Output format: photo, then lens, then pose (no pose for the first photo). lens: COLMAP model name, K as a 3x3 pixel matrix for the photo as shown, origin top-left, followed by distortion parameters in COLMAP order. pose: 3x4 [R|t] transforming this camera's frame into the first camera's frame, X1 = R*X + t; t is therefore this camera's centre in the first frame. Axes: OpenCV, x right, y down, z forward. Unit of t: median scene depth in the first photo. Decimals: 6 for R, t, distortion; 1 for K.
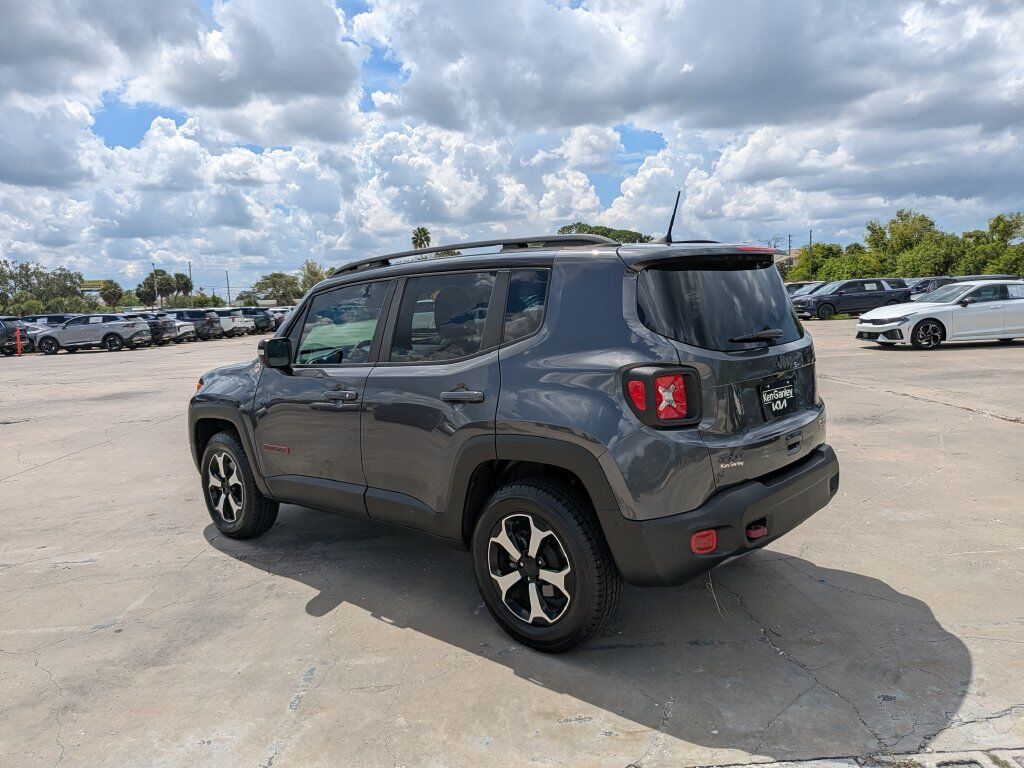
lens RADIAL K [[741.3, 0, 498.8], [0, 741.3, 376.8], [0, 0, 1]] dist [0.010623, -0.035717]
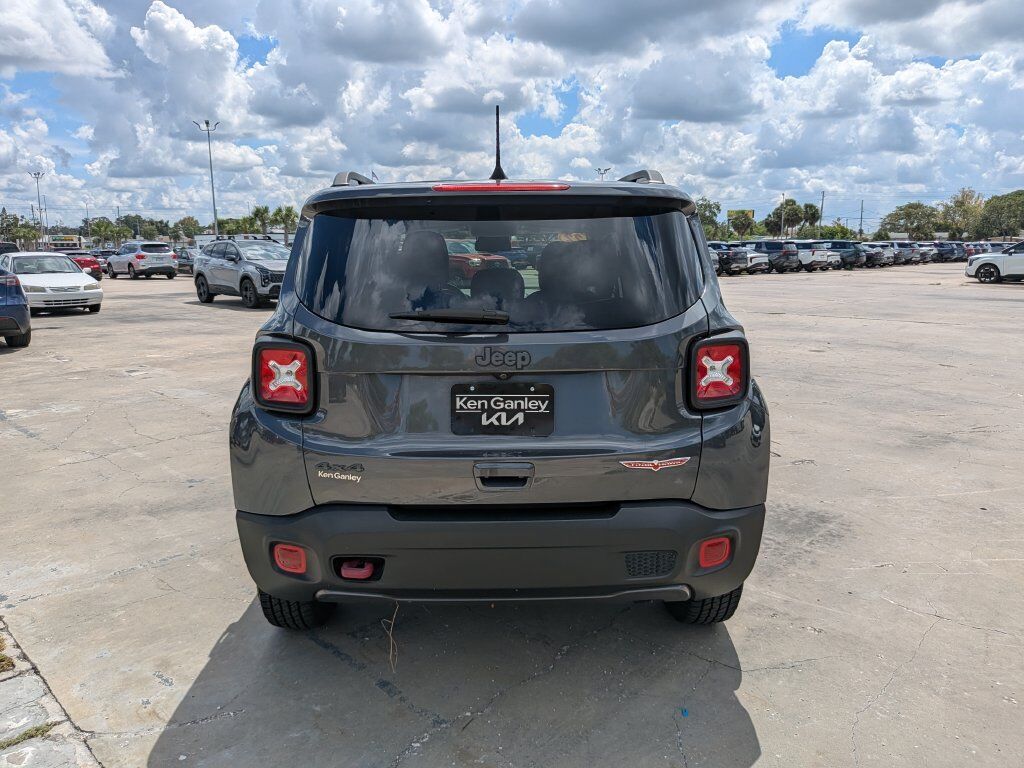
lens RADIAL K [[741.3, 0, 507.1], [0, 741.3, 374.7], [0, 0, 1]] dist [0.010623, -0.035717]
pose [[0.693813, 0.160837, -0.701965, 0.572621], [-0.097695, 0.986751, 0.129527, -0.061267], [0.713498, -0.021289, 0.700334, 0.350593]]
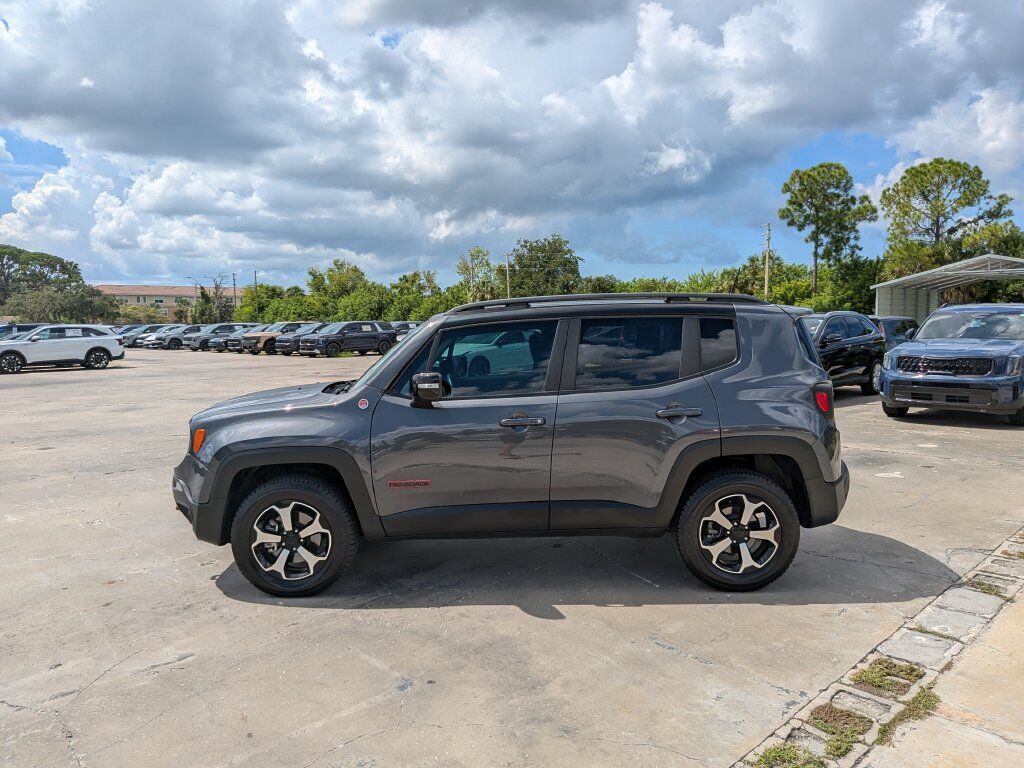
lens RADIAL K [[741.3, 0, 499.8], [0, 741.3, 398.7], [0, 0, 1]] dist [0.010623, -0.035717]
pose [[0.741137, -0.033025, 0.670541, -0.790553], [0.046854, 0.998898, -0.002590, -0.006981], [-0.669717, 0.033337, 0.741868, 0.170695]]
